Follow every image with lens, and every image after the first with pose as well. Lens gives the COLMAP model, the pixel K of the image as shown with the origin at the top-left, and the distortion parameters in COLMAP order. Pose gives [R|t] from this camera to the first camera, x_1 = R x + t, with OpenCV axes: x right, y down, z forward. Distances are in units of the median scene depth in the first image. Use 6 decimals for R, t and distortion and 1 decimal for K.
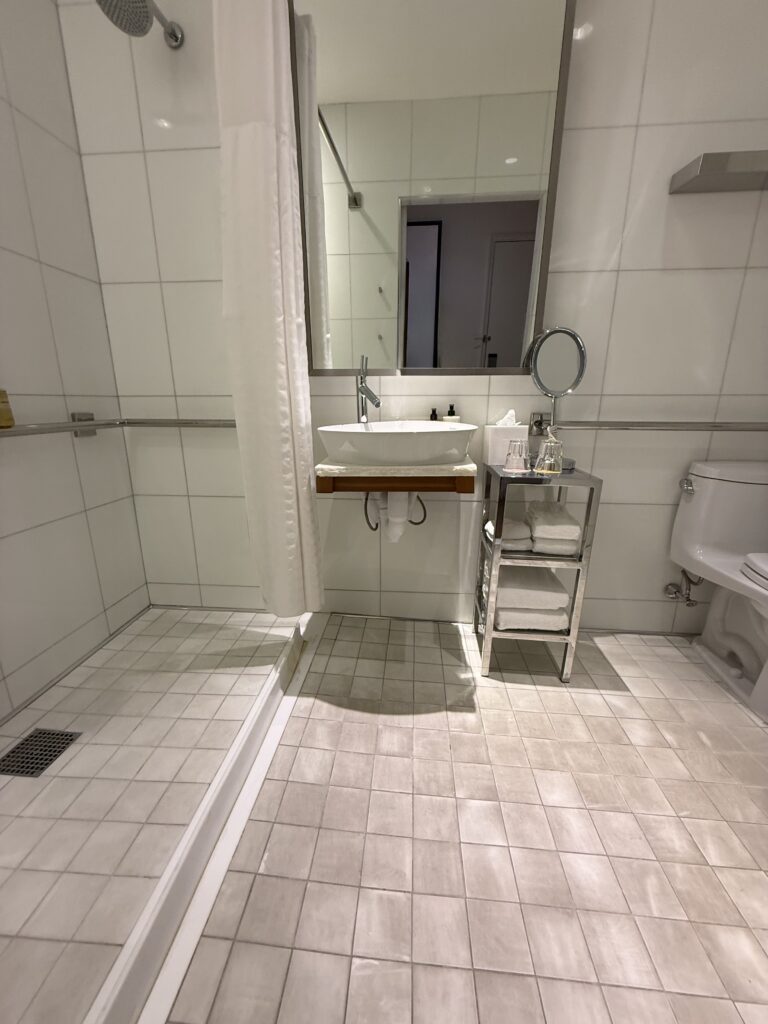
lens RADIAL K [[407.8, 0, 381.7], [0, 407.8, 510.5], [0, 0, 1]] dist [-0.001650, -0.000415]
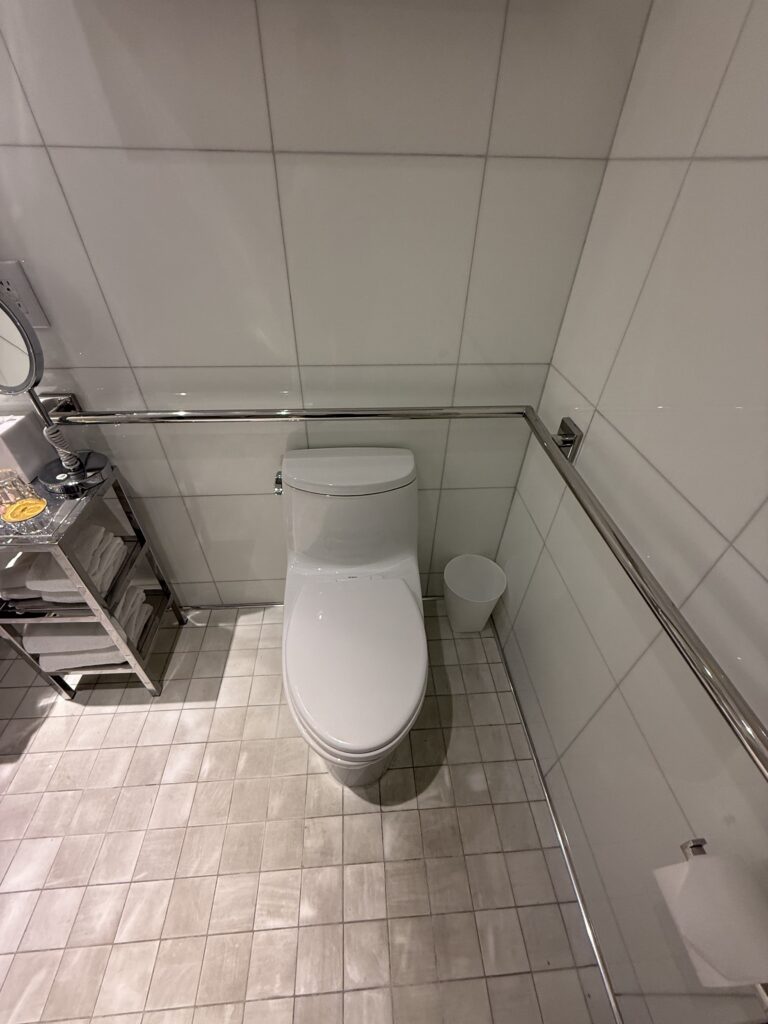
lens RADIAL K [[407.8, 0, 383.7], [0, 407.8, 510.5], [0, 0, 1]] dist [-0.001650, -0.000415]
pose [[0.987504, -0.085140, 0.132615, 0.913098], [0.019654, 0.901467, 0.432401, -0.382443], [-0.156363, -0.424392, 0.891876, 0.256512]]
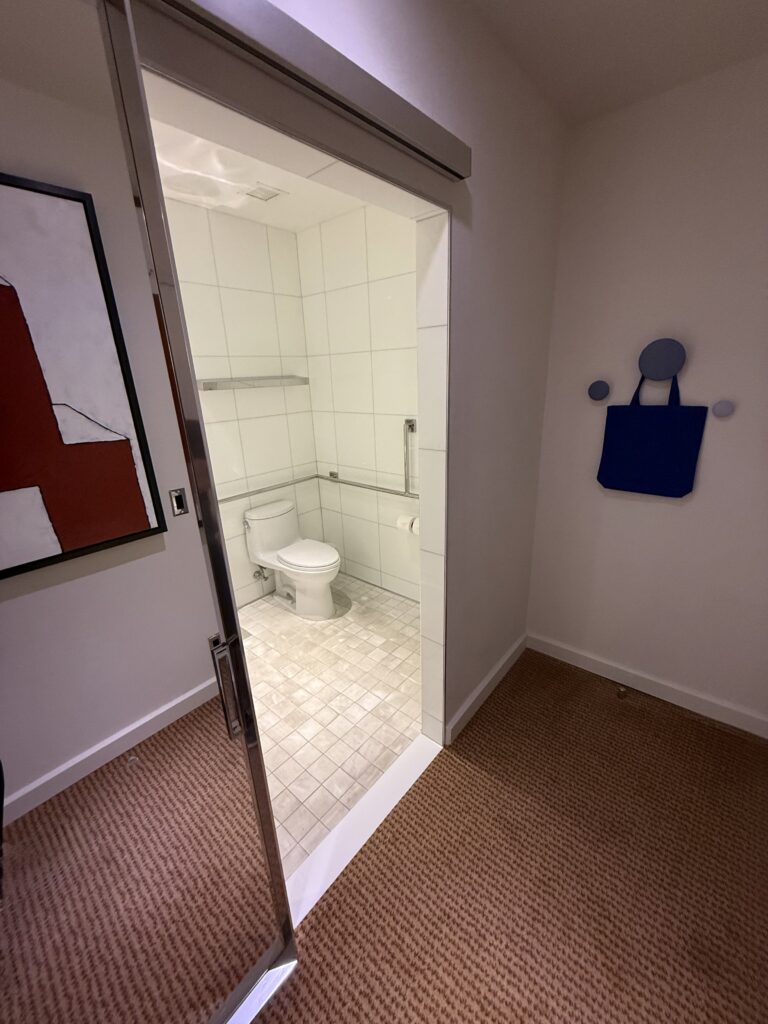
lens RADIAL K [[407.8, 0, 380.5], [0, 407.8, 508.7], [0, 0, 1]] dist [-0.001650, -0.000415]
pose [[0.587637, -0.274537, 0.761126, -0.373128], [0.245626, 0.956814, 0.155483, -0.305060], [-0.770942, 0.095585, 0.629692, -0.804845]]
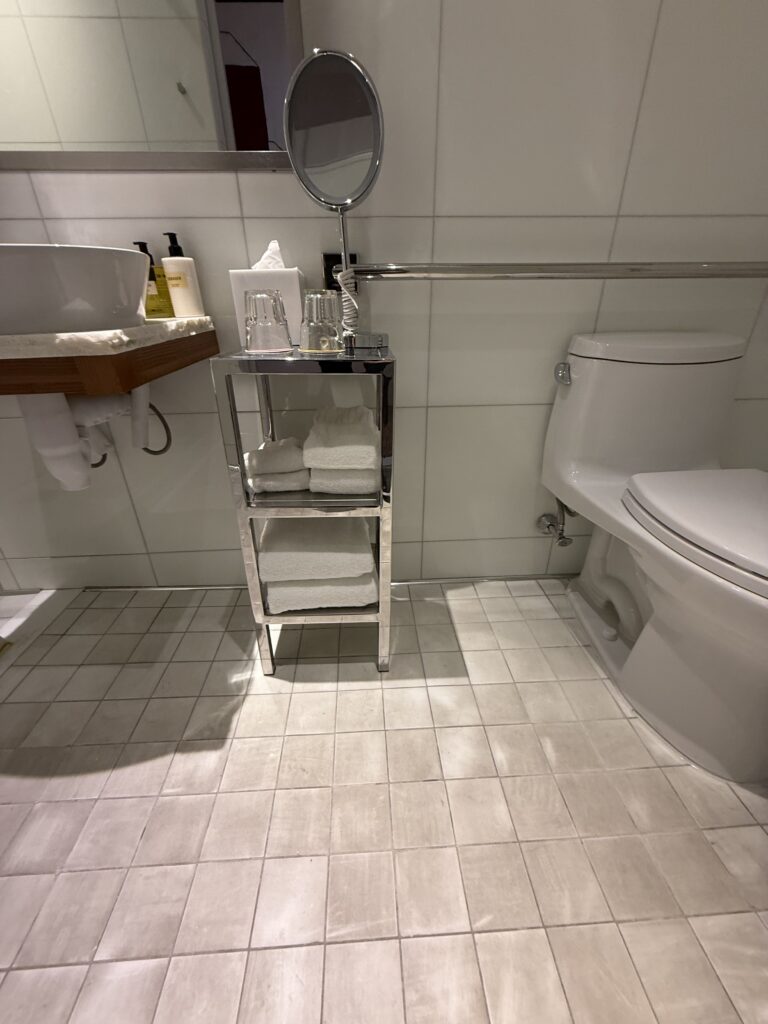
lens RADIAL K [[407.8, 0, 382.9], [0, 407.8, 510.7], [0, 0, 1]] dist [-0.001650, -0.000415]
pose [[0.990137, -0.072213, 0.120057, 0.396938], [0.046486, 0.977720, 0.204703, 0.009474], [-0.132164, -0.197103, 0.971433, 0.385504]]
